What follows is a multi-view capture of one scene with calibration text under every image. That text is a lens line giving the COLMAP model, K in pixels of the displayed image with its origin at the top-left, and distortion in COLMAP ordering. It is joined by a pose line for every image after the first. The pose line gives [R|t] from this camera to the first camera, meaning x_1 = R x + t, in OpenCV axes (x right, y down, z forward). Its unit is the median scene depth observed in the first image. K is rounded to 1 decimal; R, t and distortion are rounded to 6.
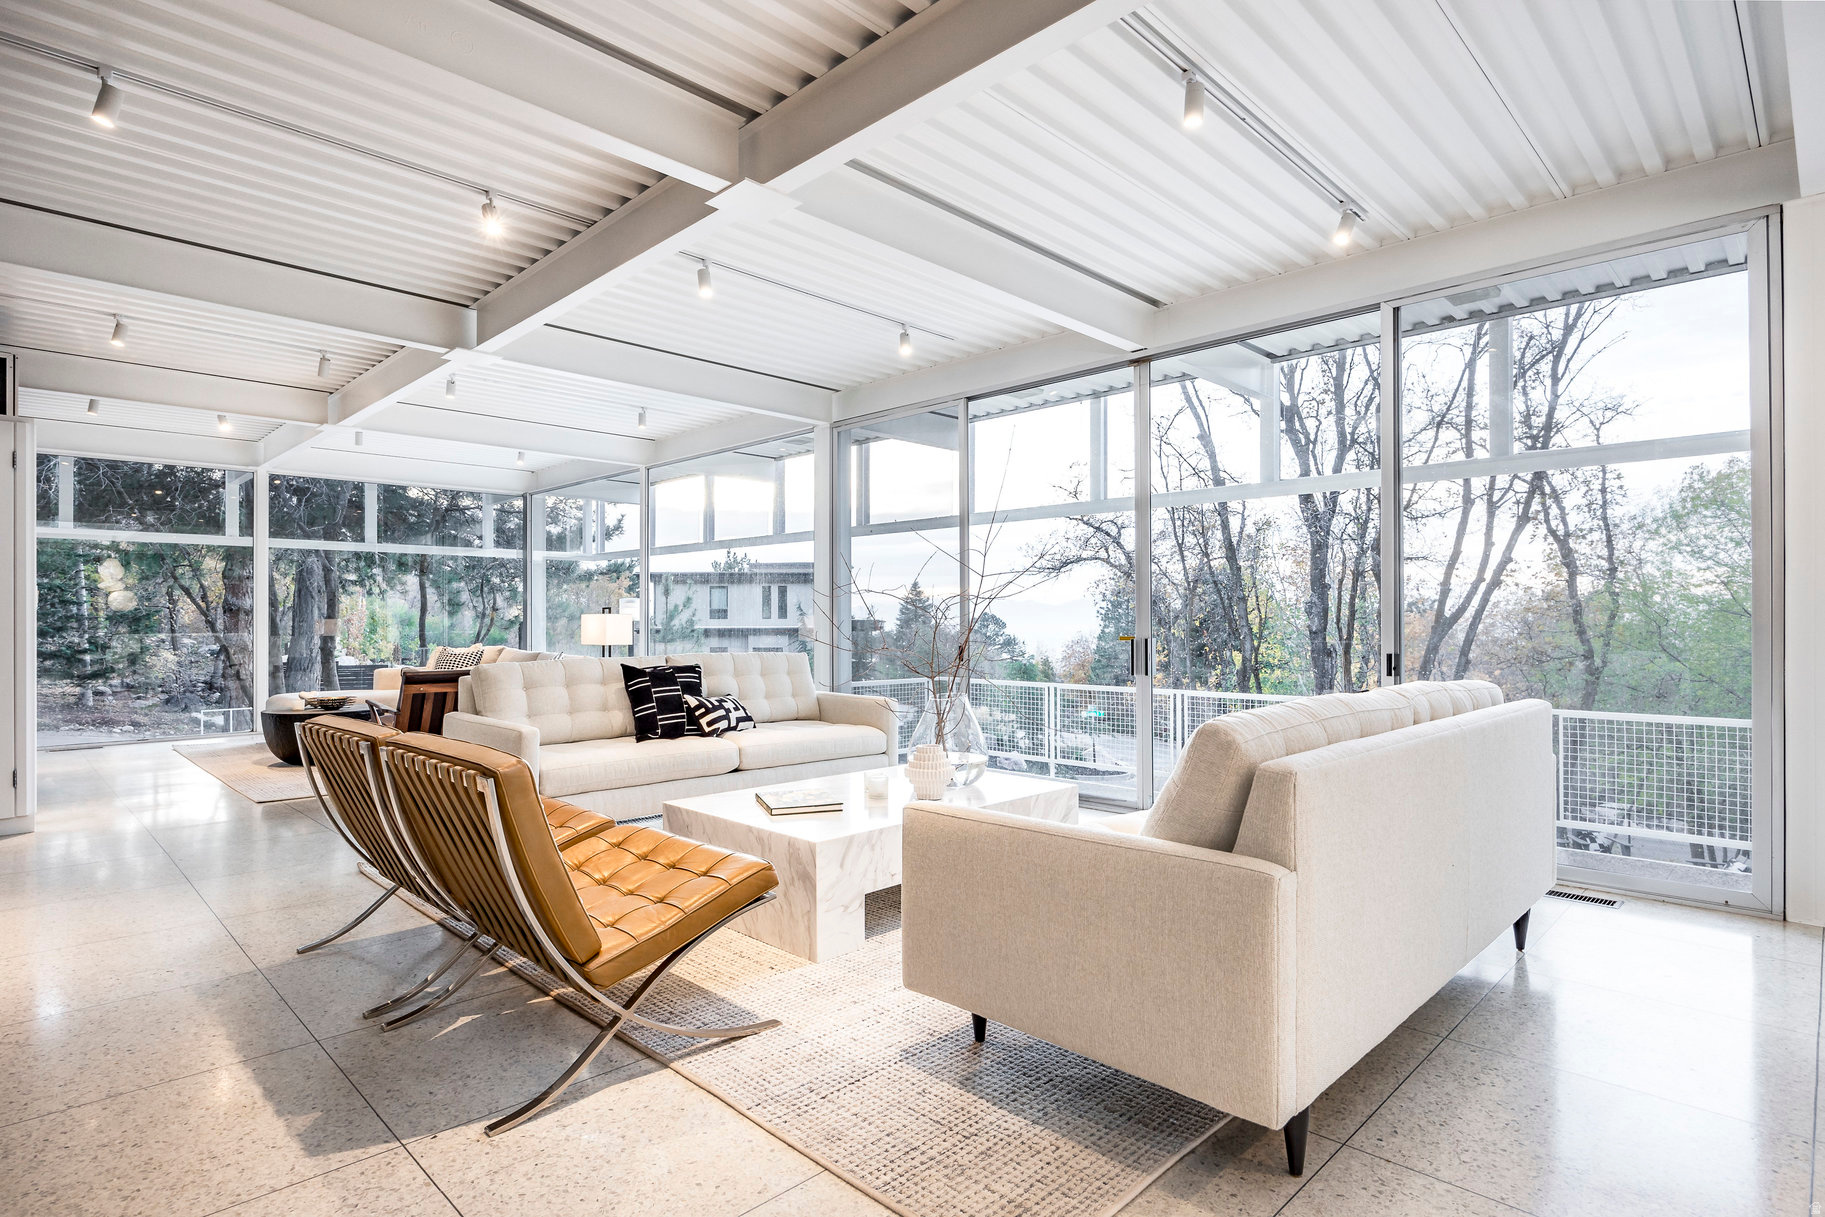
lens RADIAL K [[969.6, 0, 921.9], [0, 969.6, 607.0], [0, 0, 1]] dist [-0.010094, 0.000233]
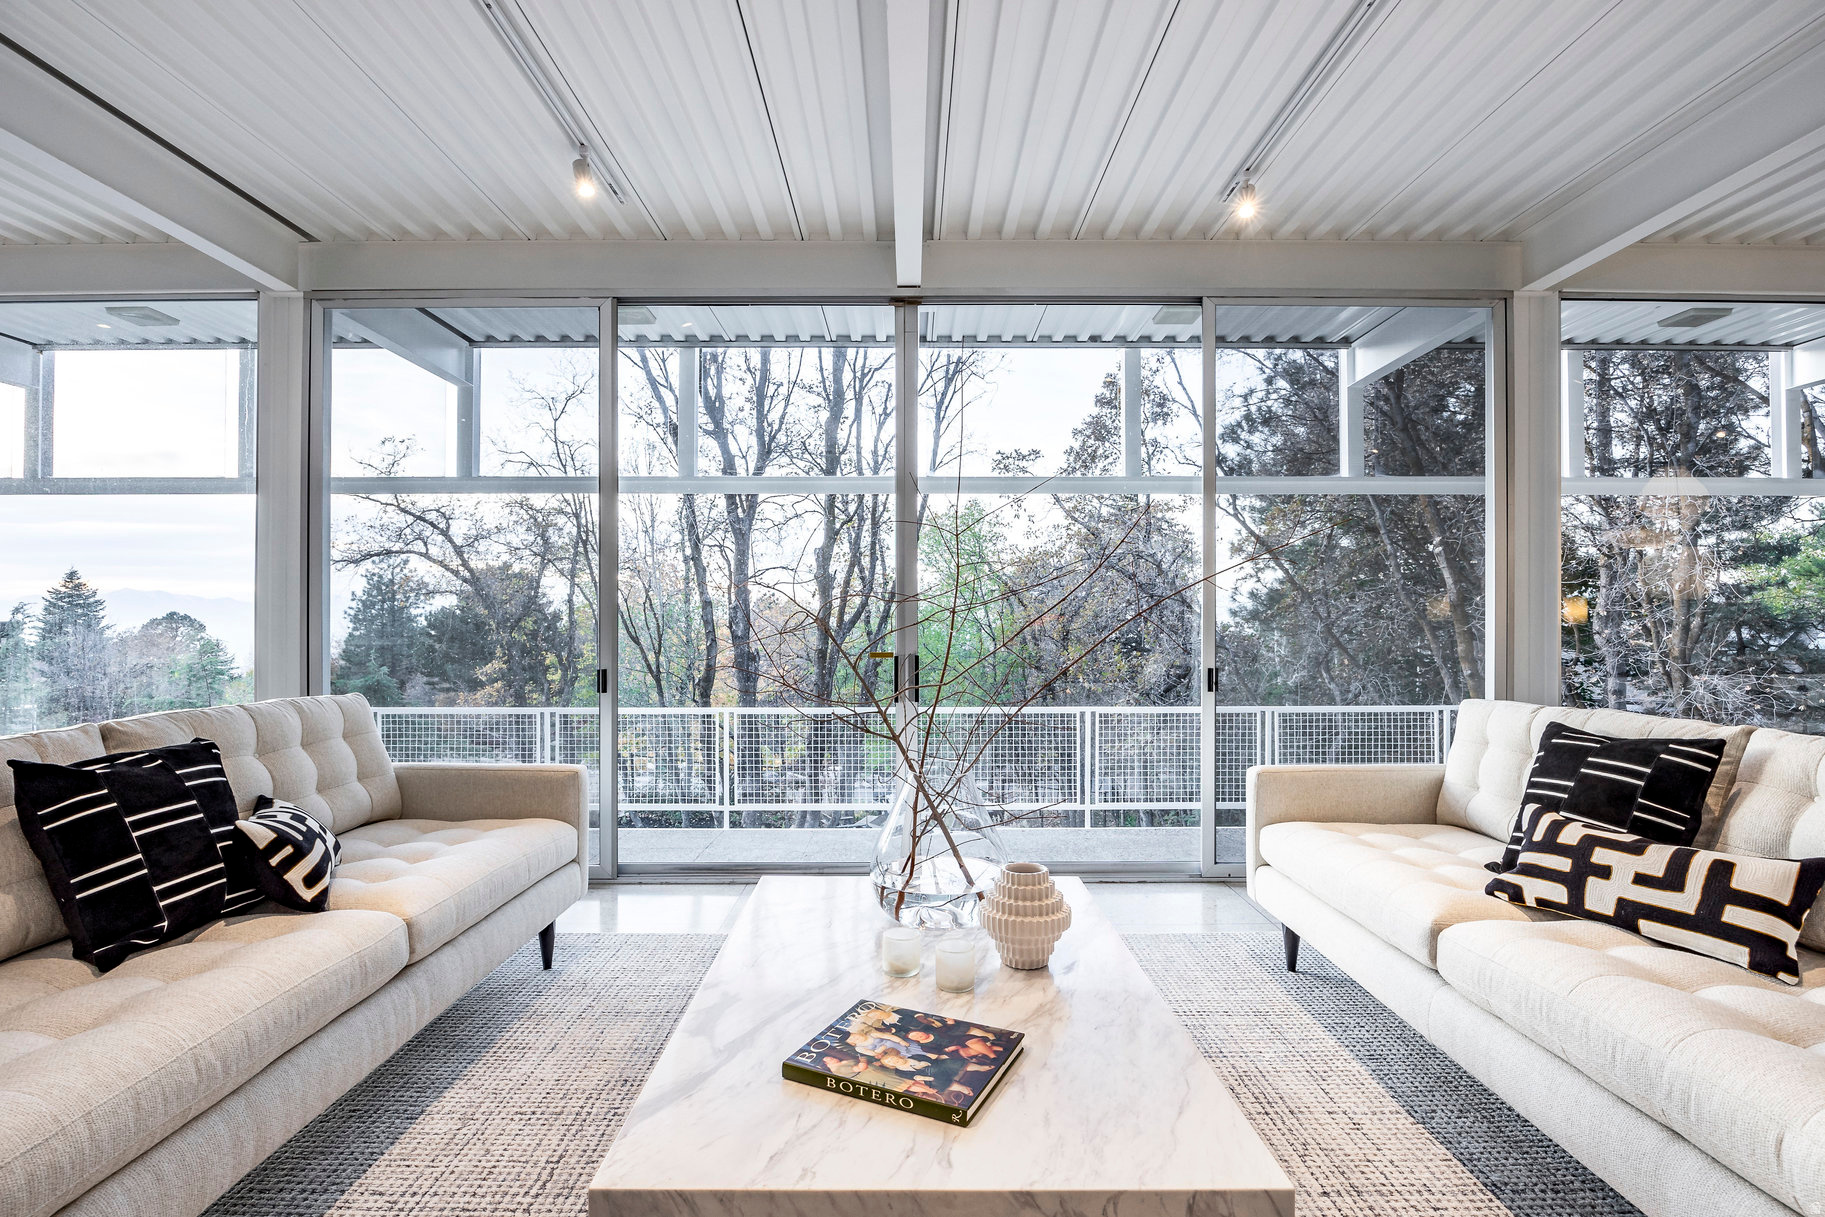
lens RADIAL K [[895.9, 0, 916.9], [0, 895.9, 619.5], [0, 0, 1]] dist [-0.002031, -0.000497]
pose [[0.707316, -0.000271, 0.706898, -0.251539], [-0.008665, 0.999921, 0.009053, -0.002206], [-0.706845, -0.012528, 0.707258, 0.423025]]
